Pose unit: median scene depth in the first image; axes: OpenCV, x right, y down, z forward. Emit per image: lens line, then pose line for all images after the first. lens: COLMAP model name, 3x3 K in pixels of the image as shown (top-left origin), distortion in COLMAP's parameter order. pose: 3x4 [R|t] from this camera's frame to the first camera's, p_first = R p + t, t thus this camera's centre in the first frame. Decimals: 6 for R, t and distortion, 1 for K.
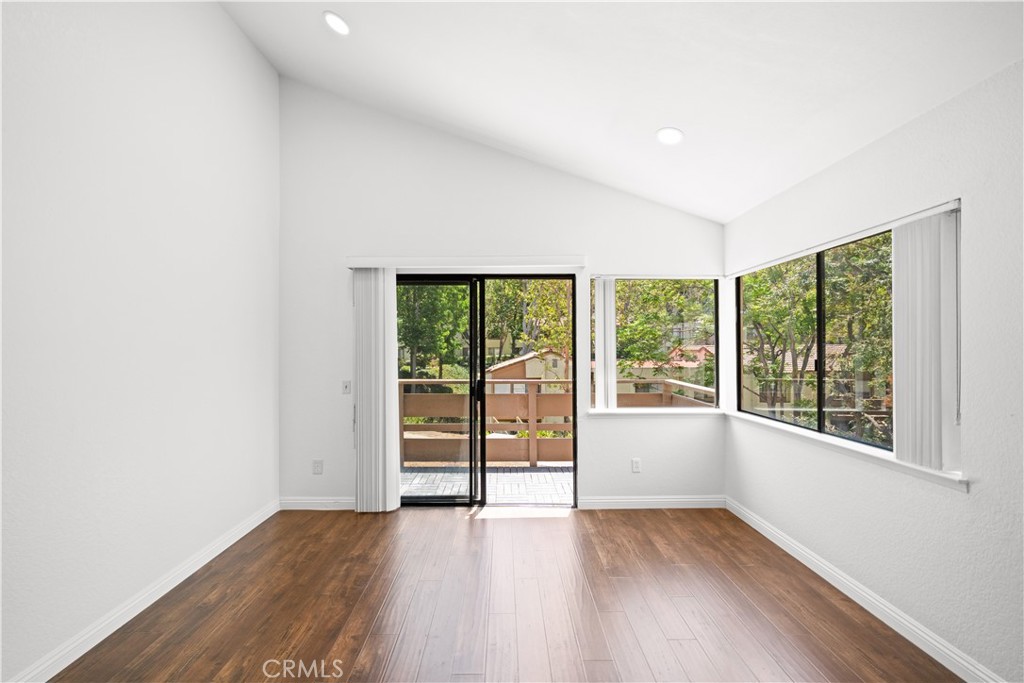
lens RADIAL K [[389.8, 0, 506.8], [0, 389.8, 342.6], [0, 0, 1]] dist [-0.011838, 0.000094]
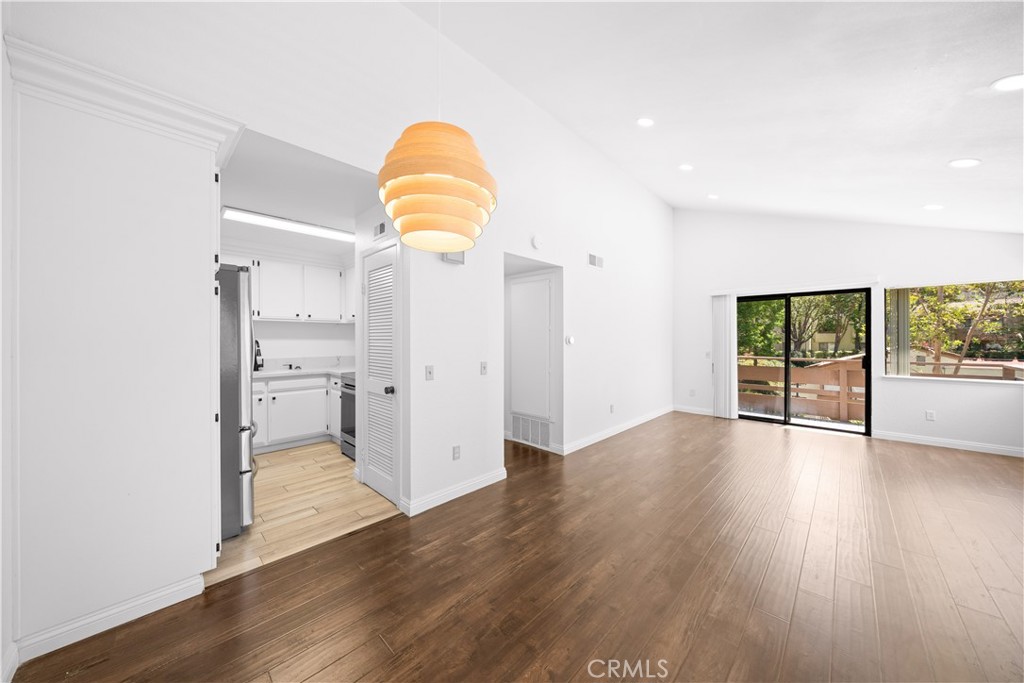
lens RADIAL K [[352.0, 0, 510.8], [0, 352.0, 340.6], [0, 0, 1]] dist [-0.000272, -0.000437]
pose [[0.717220, 0.003920, -0.696836, 0.020050], [0.001505, 0.999973, 0.007175, 0.003966], [0.696845, -0.006195, 0.717195, -0.159938]]
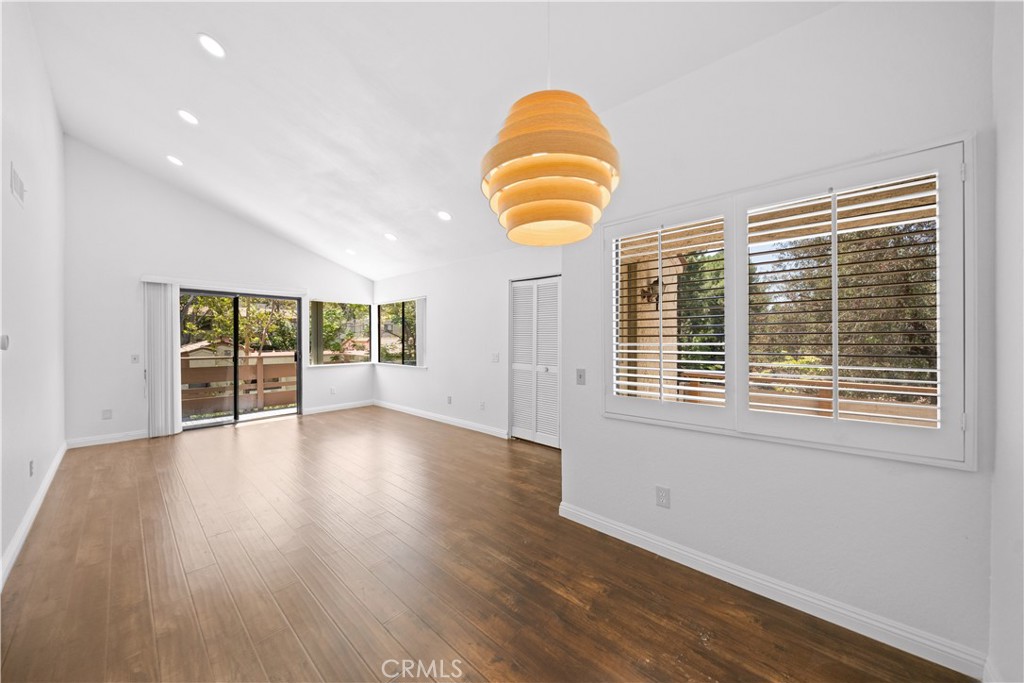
lens RADIAL K [[352.0, 0, 509.3], [0, 352.0, 339.1], [0, 0, 1]] dist [-0.000272, -0.000437]
pose [[0.667531, 0.001182, 0.744581, -0.071444], [-0.008062, 0.999952, 0.005640, 0.002791], [-0.744538, -0.009767, 0.667509, -0.155925]]
